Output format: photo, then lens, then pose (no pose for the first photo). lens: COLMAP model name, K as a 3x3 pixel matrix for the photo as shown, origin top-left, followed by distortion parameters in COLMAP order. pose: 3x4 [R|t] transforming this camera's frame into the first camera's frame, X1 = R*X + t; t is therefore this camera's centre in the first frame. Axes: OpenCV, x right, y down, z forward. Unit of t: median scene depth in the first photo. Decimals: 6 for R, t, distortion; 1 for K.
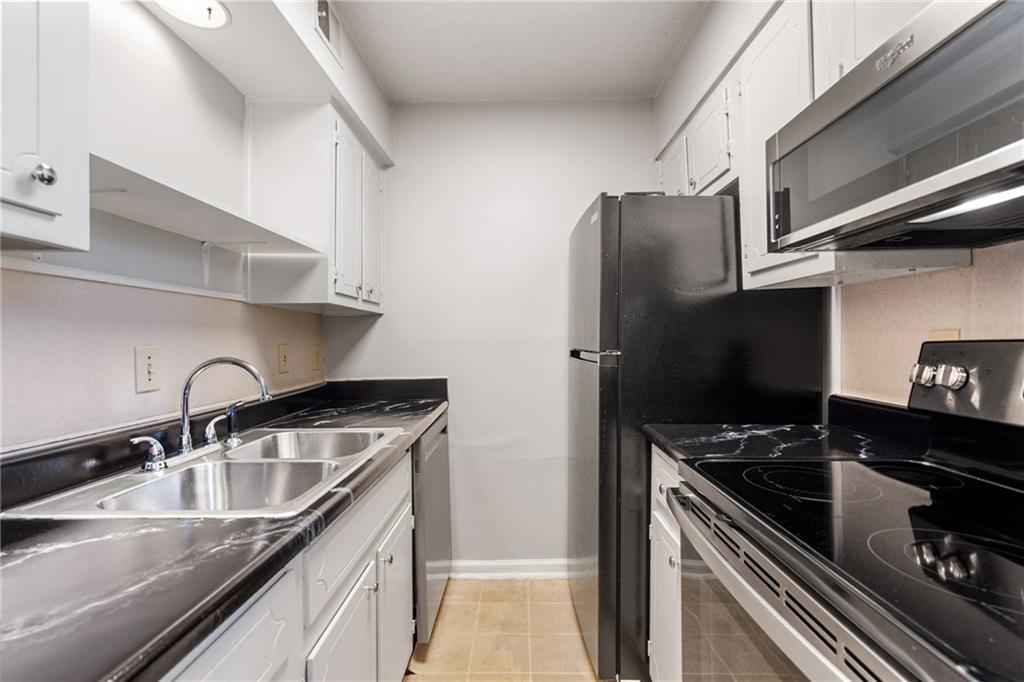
lens RADIAL K [[469.5, 0, 511.5], [0, 469.5, 338.2], [0, 0, 1]] dist [-0.005554, 0.002177]
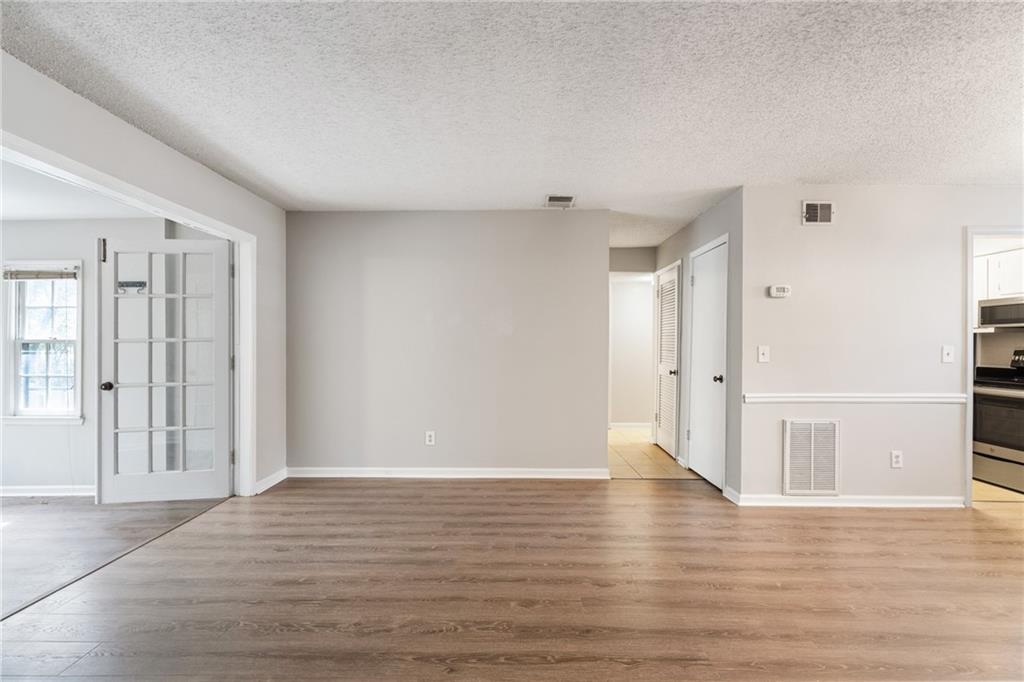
lens RADIAL K [[469.5, 0, 504.6], [0, 469.5, 342.8], [0, 0, 1]] dist [-0.005554, 0.002177]
pose [[0.999520, 0.021718, 0.022115, -2.961942], [-0.021936, 0.999713, 0.009641, 0.000494], [-0.021899, -0.010122, 0.999709, -2.410830]]
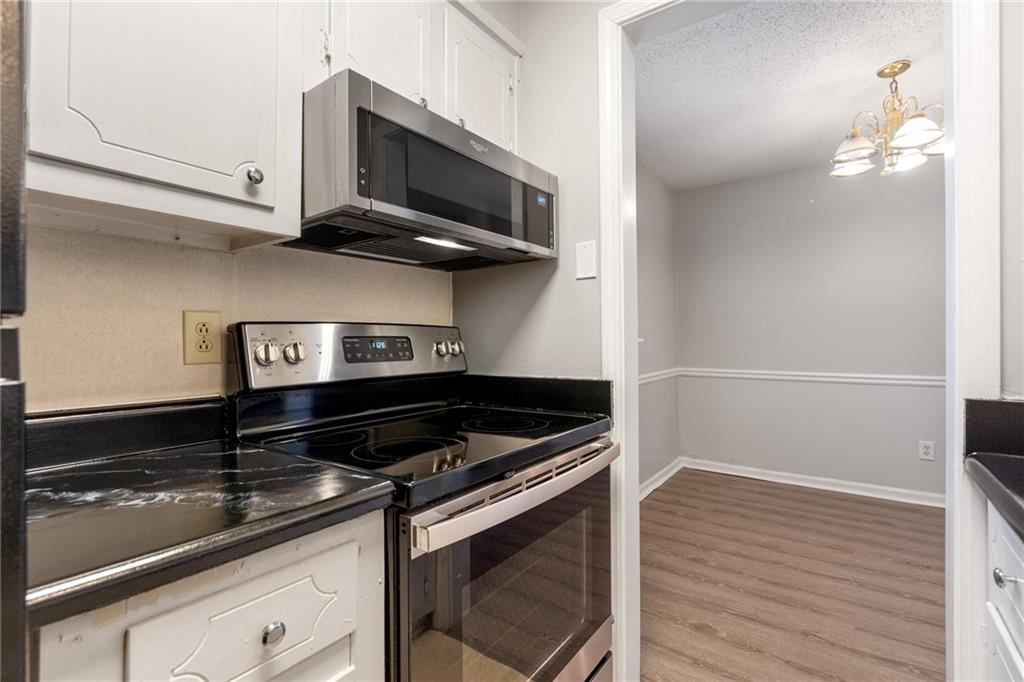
lens RADIAL K [[469.5, 0, 507.3], [0, 469.5, 331.0], [0, 0, 1]] dist [-0.005554, 0.002177]
pose [[-0.821399, 0.026240, 0.569750, -0.100142], [0.013324, 0.999551, -0.026826, 0.048108], [-0.570199, -0.014443, -0.821380, 1.252939]]
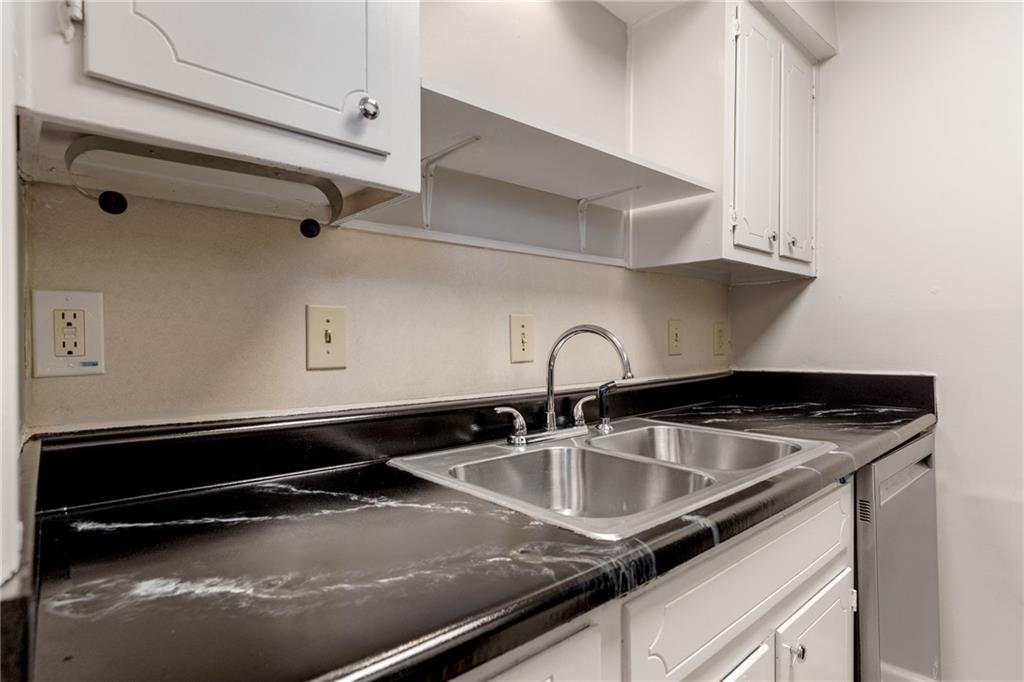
lens RADIAL K [[520.0, 0, 508.2], [0, 520.0, 341.7], [0, 0, 1]] dist [0.003740, -0.000500]
pose [[0.669026, 0.008129, -0.743194, -0.012217], [0.001856, 0.999919, 0.012608, 0.056990], [0.743237, -0.009815, 0.668957, 0.263736]]
